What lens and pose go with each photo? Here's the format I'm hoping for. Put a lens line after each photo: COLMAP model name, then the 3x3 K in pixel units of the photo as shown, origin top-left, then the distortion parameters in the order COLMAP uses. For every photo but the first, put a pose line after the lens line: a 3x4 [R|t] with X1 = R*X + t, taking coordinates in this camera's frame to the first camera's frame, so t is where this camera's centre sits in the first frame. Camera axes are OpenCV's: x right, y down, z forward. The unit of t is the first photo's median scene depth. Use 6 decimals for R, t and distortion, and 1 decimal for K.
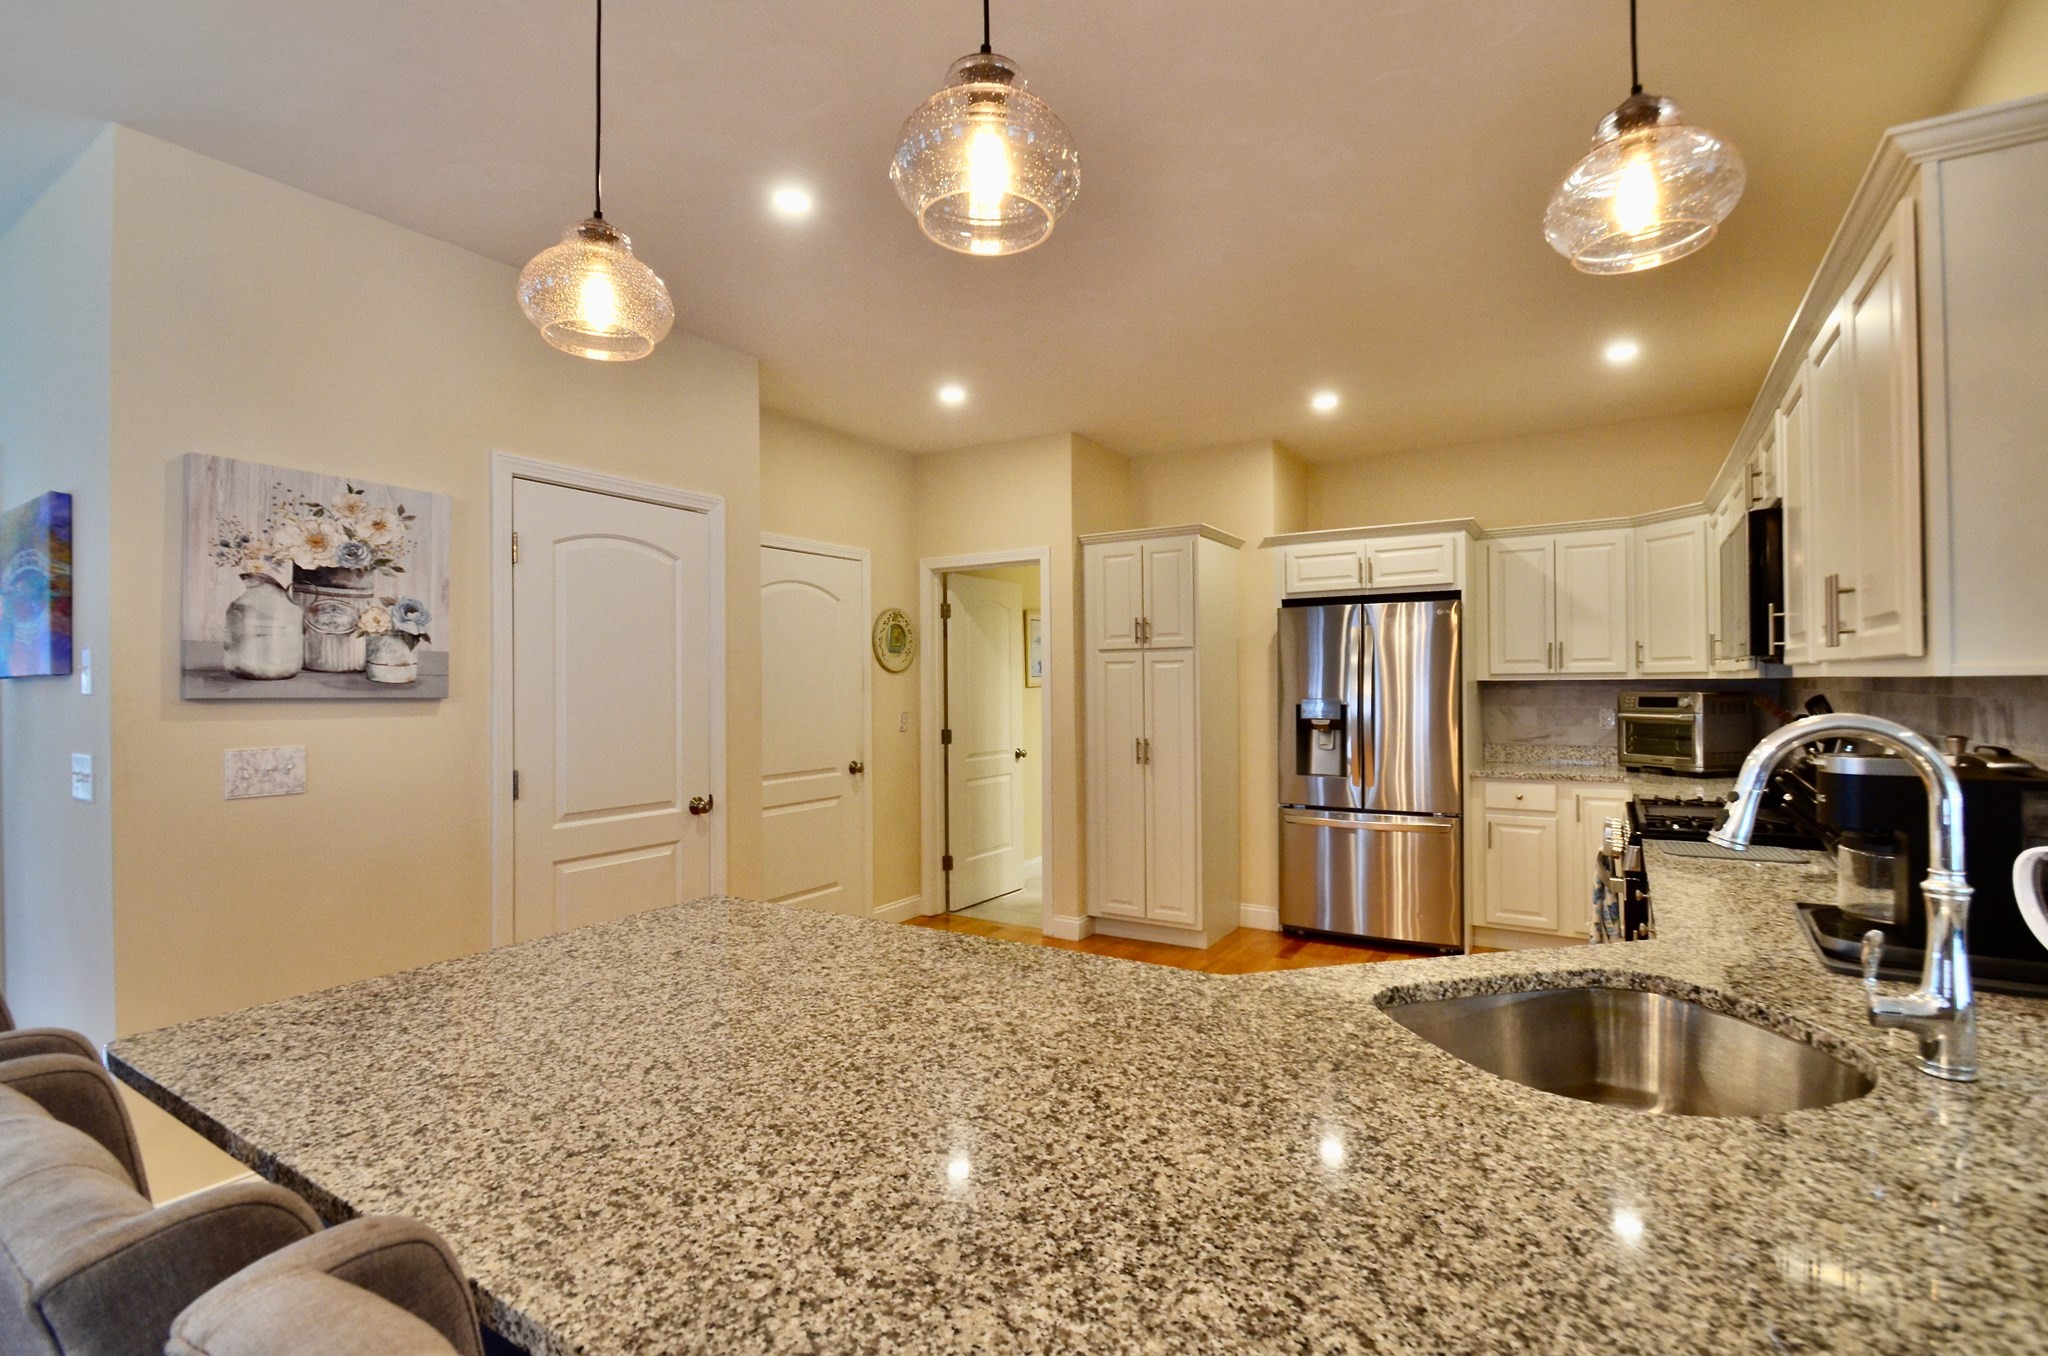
lens RADIAL K [[921.0, 0, 1044.5], [0, 921.0, 679.9], [0, 0, 1]] dist [-0.003205, -0.005370]
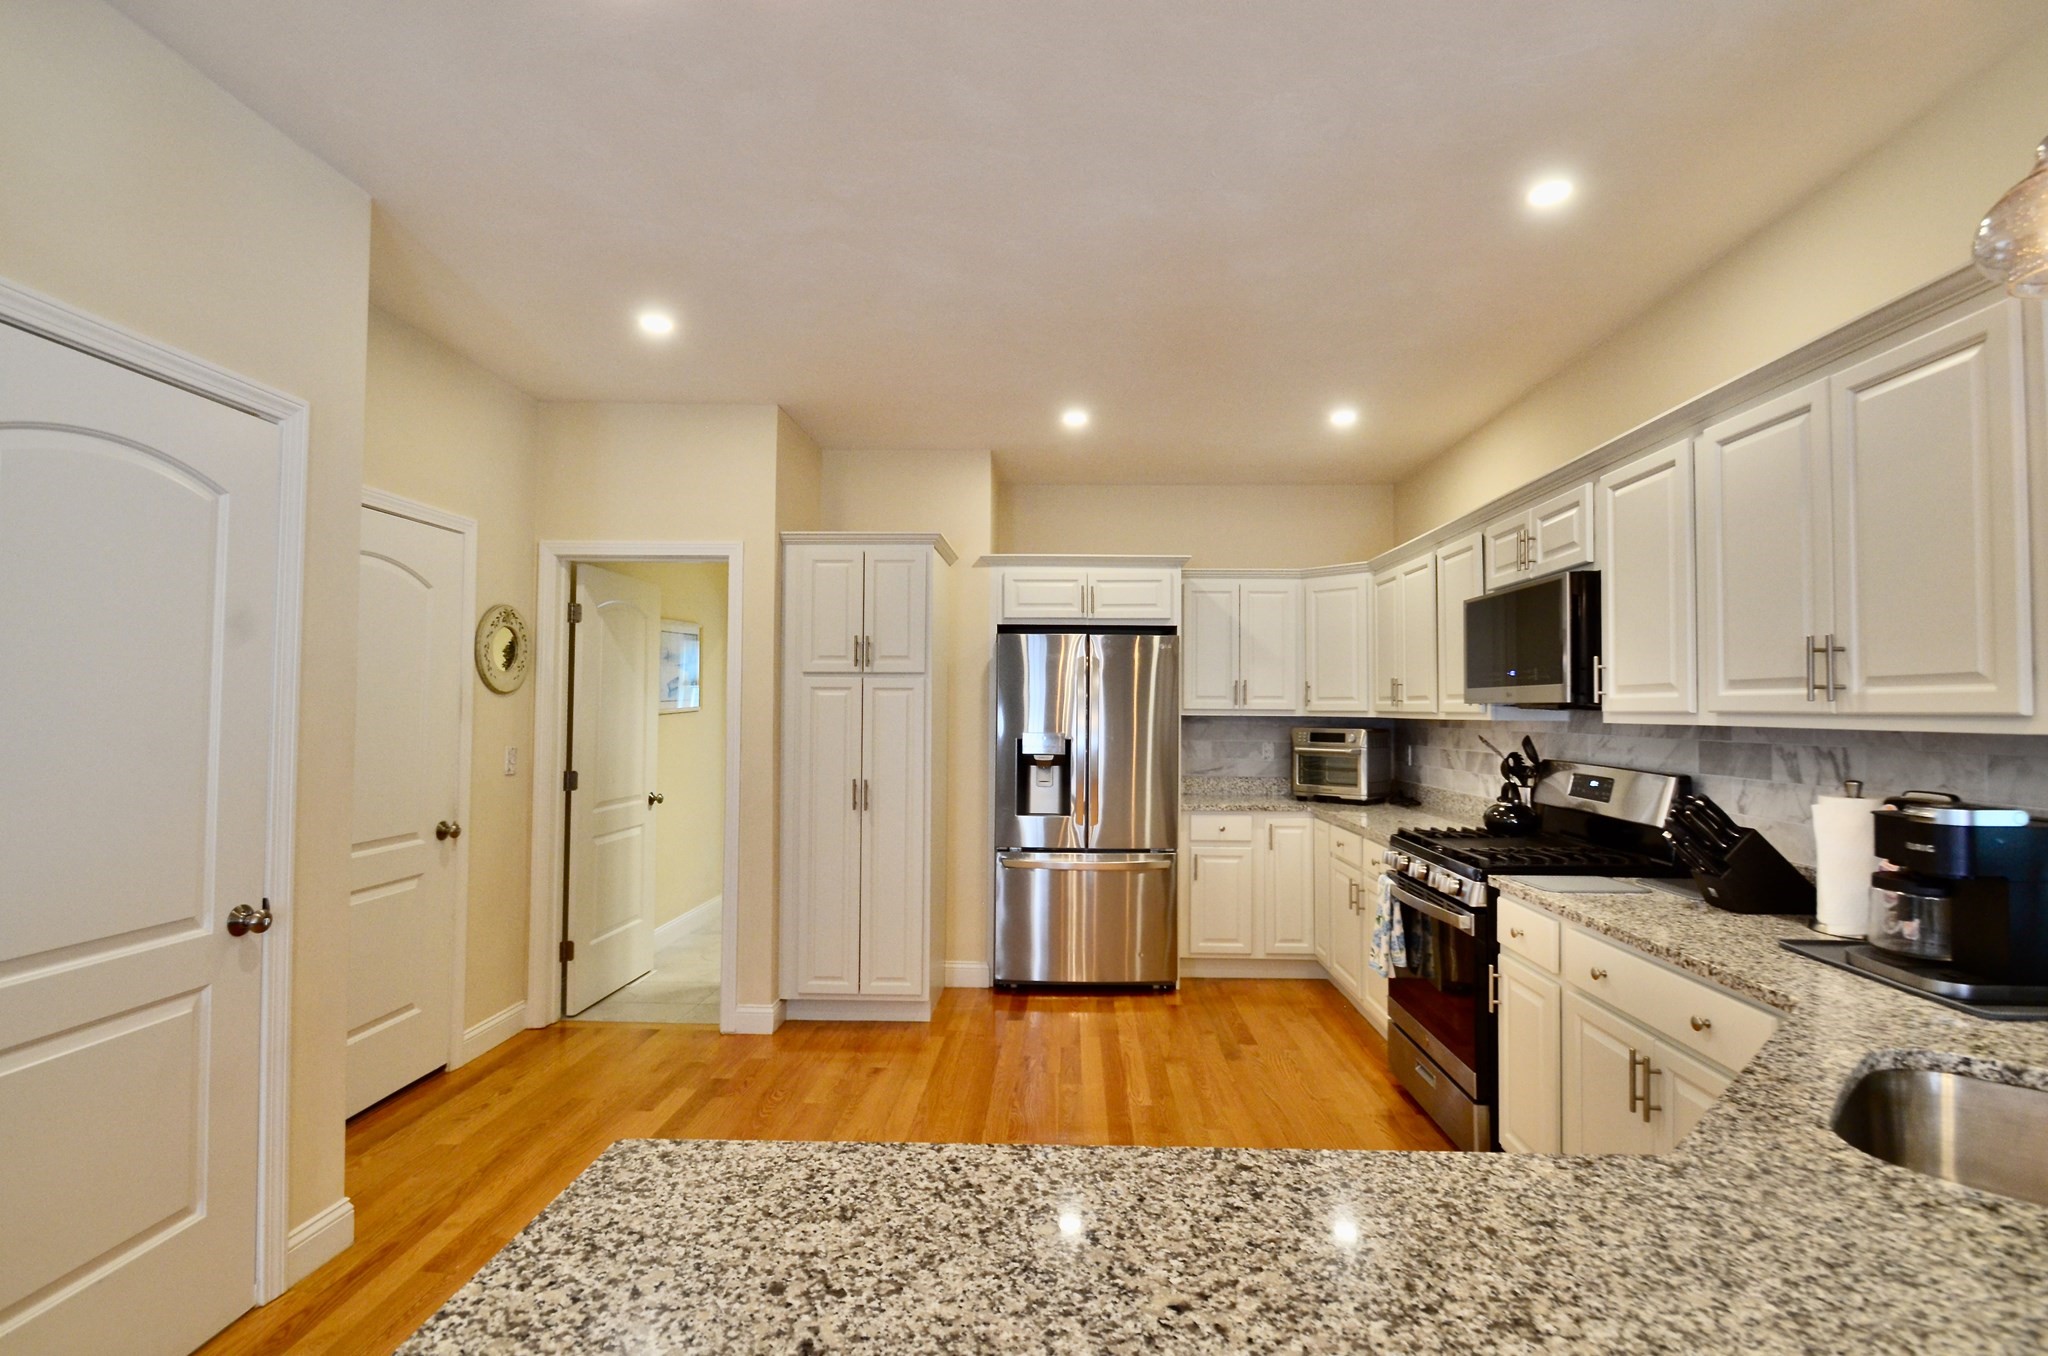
lens RADIAL K [[921.0, 0, 1021.2], [0, 921.0, 681.5], [0, 0, 1]] dist [-0.003205, -0.005370]
pose [[0.868252, 0.029505, 0.495246, -0.186137], [-0.017325, 0.999424, -0.029169, -0.003950], [-0.495821, 0.016746, 0.868263, 0.196560]]
